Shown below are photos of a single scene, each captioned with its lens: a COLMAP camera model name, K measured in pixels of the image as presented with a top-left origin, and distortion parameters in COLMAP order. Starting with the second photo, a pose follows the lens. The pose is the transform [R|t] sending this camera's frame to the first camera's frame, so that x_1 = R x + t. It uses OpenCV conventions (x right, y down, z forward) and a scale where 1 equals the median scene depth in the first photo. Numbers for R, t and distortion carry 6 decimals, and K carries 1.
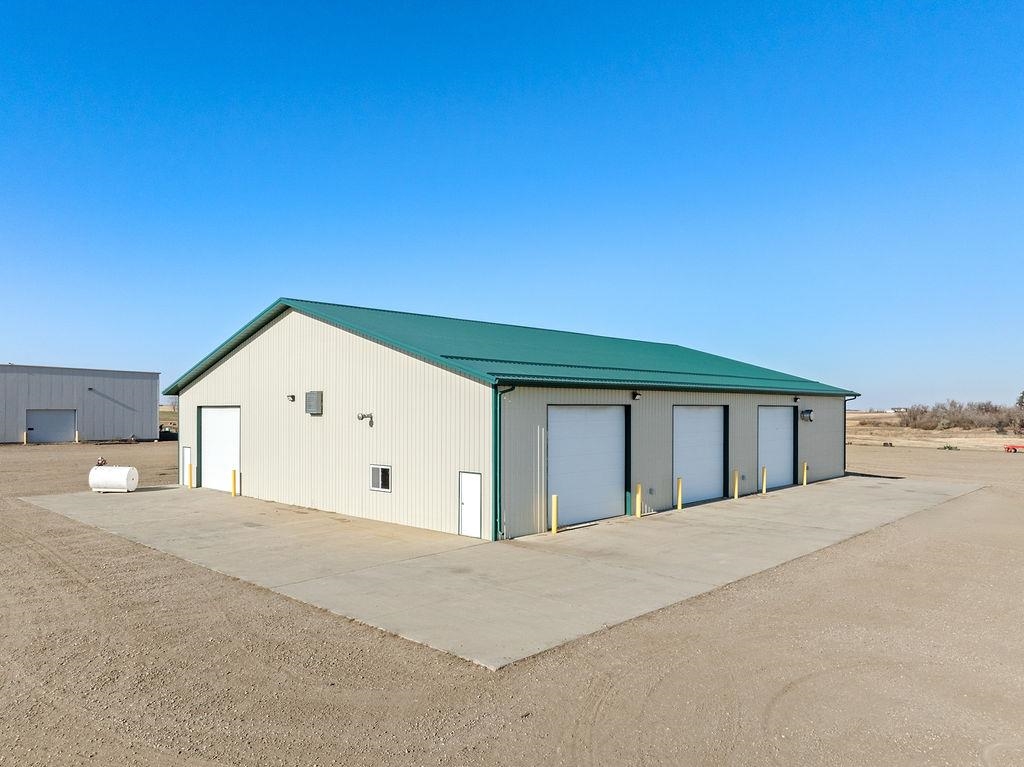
lens RADIAL K [[724.5, 0, 512.0], [0, 724.5, 383.5], [0, 0, 1]] dist [-0.028364, -0.002190]
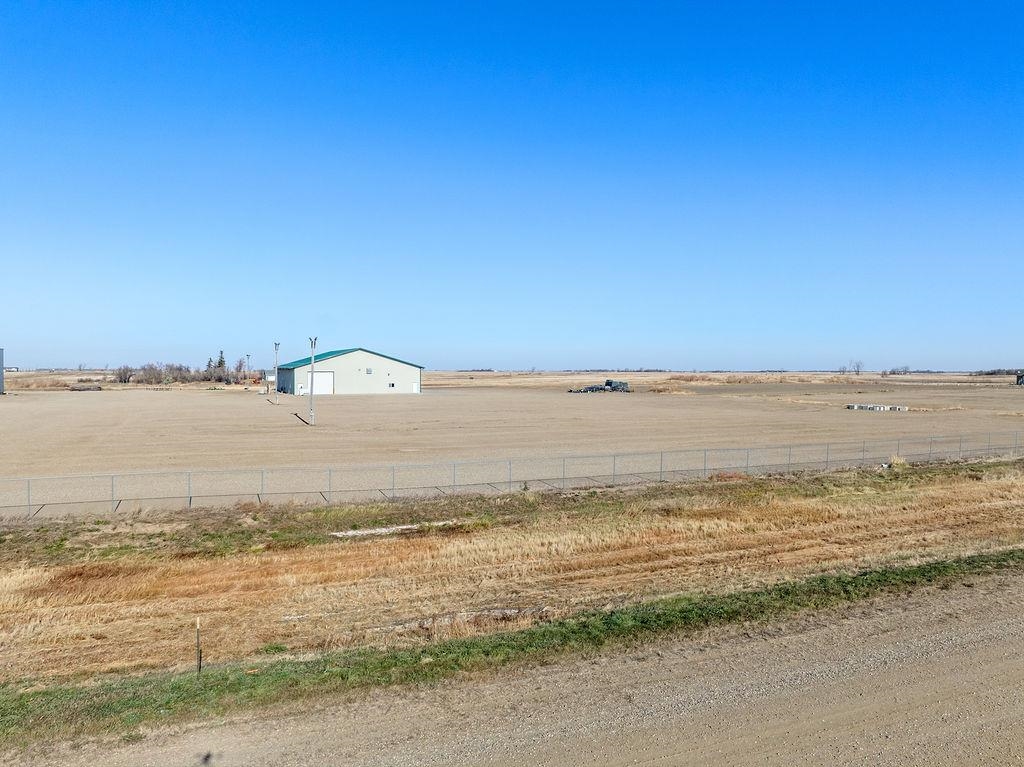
lens RADIAL K [[724.5, 0, 512.0], [0, 724.5, 383.5], [0, 0, 1]] dist [-0.028364, -0.002190]
pose [[0.379116, -0.021890, 0.925090, -4.283452], [-0.031227, 0.998848, 0.036432, -0.092276], [-0.924822, -0.042700, 0.377996, -1.639386]]
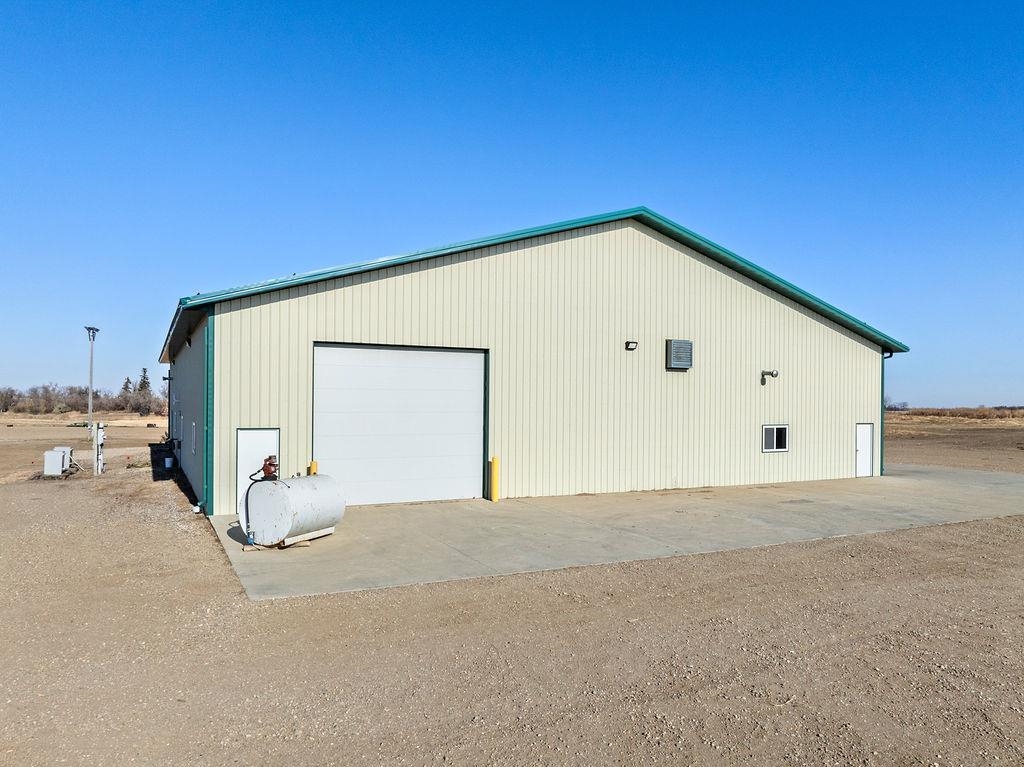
lens RADIAL K [[724.5, 0, 512.0], [0, 724.5, 383.5], [0, 0, 1]] dist [-0.028364, -0.002190]
pose [[0.327147, 0.025041, 0.944642, -1.078833], [-0.042916, 0.999011, -0.011619, 0.076261], [-0.943999, -0.036739, 0.327898, 0.918684]]
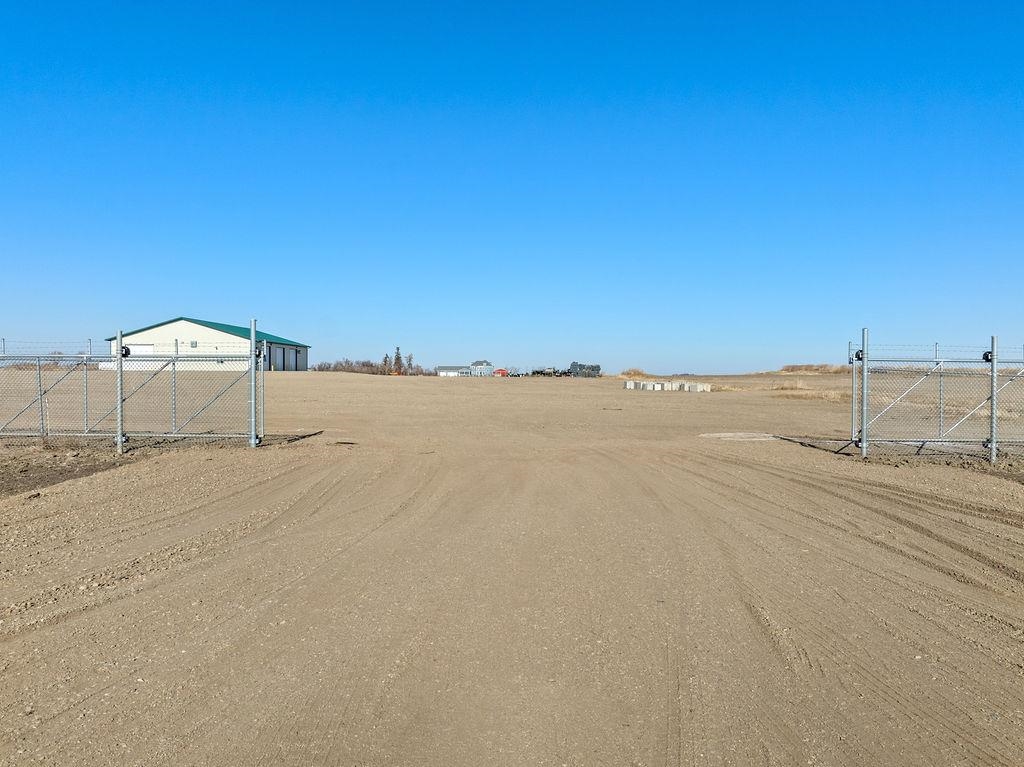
lens RADIAL K [[724.5, 0, 512.0], [0, 724.5, 383.5], [0, 0, 1]] dist [-0.028364, -0.002190]
pose [[0.718719, -0.006992, 0.695266, -1.805053], [-0.029882, 0.998715, 0.040933, 0.029636], [-0.694658, -0.050196, 0.717586, -3.155481]]
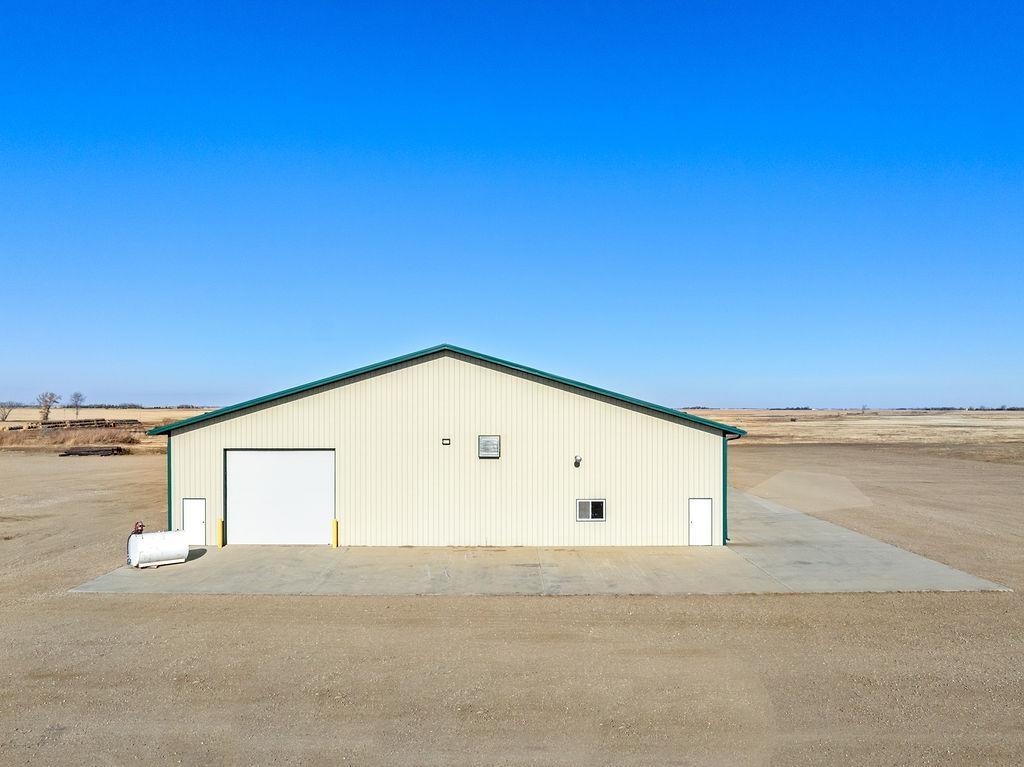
lens RADIAL K [[724.5, 0, 512.0], [0, 724.5, 383.5], [0, 0, 1]] dist [-0.028364, -0.002190]
pose [[0.719777, 0.019207, 0.693940, -0.992518], [-0.022490, 0.999738, -0.004344, -0.061483], [-0.693841, -0.012480, 0.720020, 0.216025]]
